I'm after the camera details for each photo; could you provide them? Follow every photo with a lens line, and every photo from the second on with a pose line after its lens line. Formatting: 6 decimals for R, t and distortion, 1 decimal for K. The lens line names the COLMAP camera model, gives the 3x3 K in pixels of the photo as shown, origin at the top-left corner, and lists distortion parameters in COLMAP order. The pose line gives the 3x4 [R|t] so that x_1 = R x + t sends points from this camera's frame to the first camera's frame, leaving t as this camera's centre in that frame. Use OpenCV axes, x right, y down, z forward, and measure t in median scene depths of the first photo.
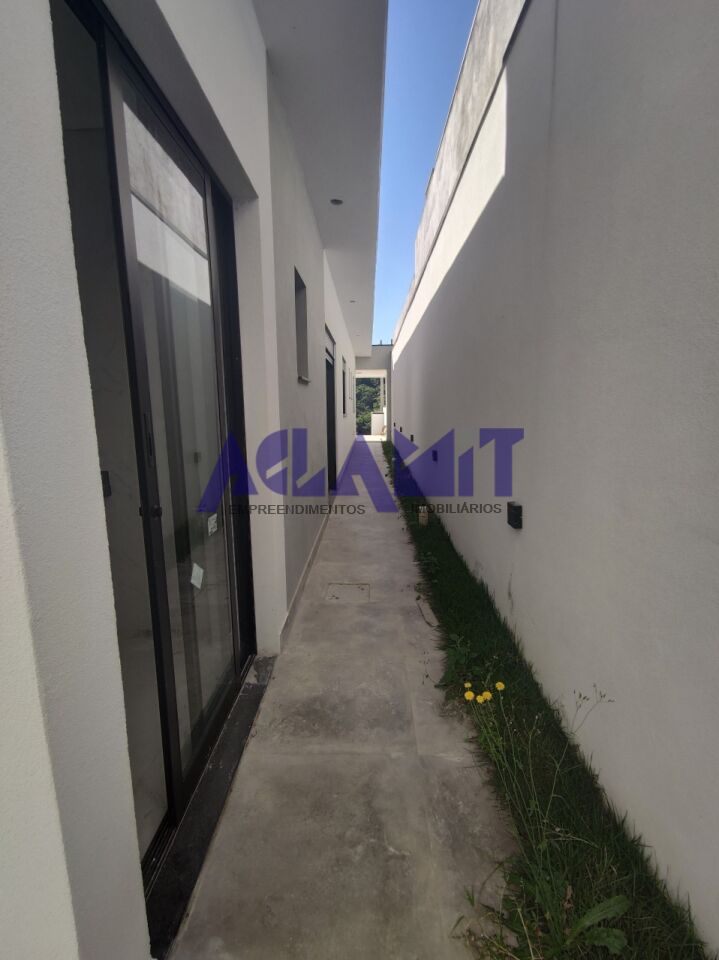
lens RADIAL K [[439.3, 0, 359.5], [0, 439.3, 480.0], [0, 0, 1]] dist [-0.001949, 0.011952]
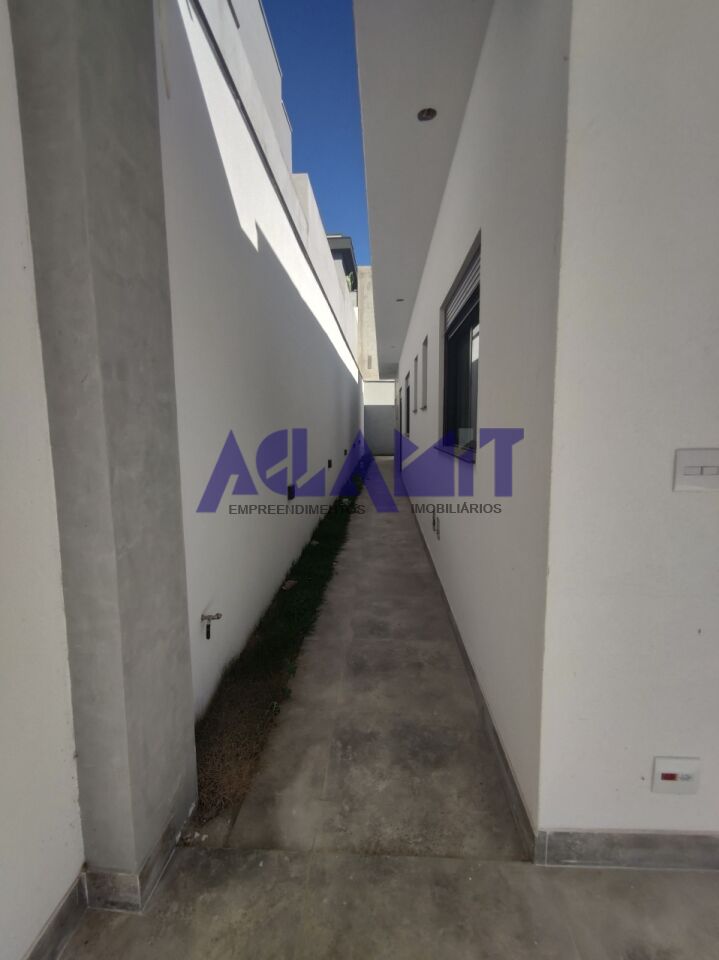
lens RADIAL K [[439.3, 0, 359.5], [0, 439.3, 480.0], [0, 0, 1]] dist [-0.001949, 0.011952]
pose [[-0.999685, -0.011339, 0.022389, 0.039733], [-0.004463, 0.958214, 0.286016, -0.292353], [-0.024696, 0.285826, -0.957963, 1.714574]]
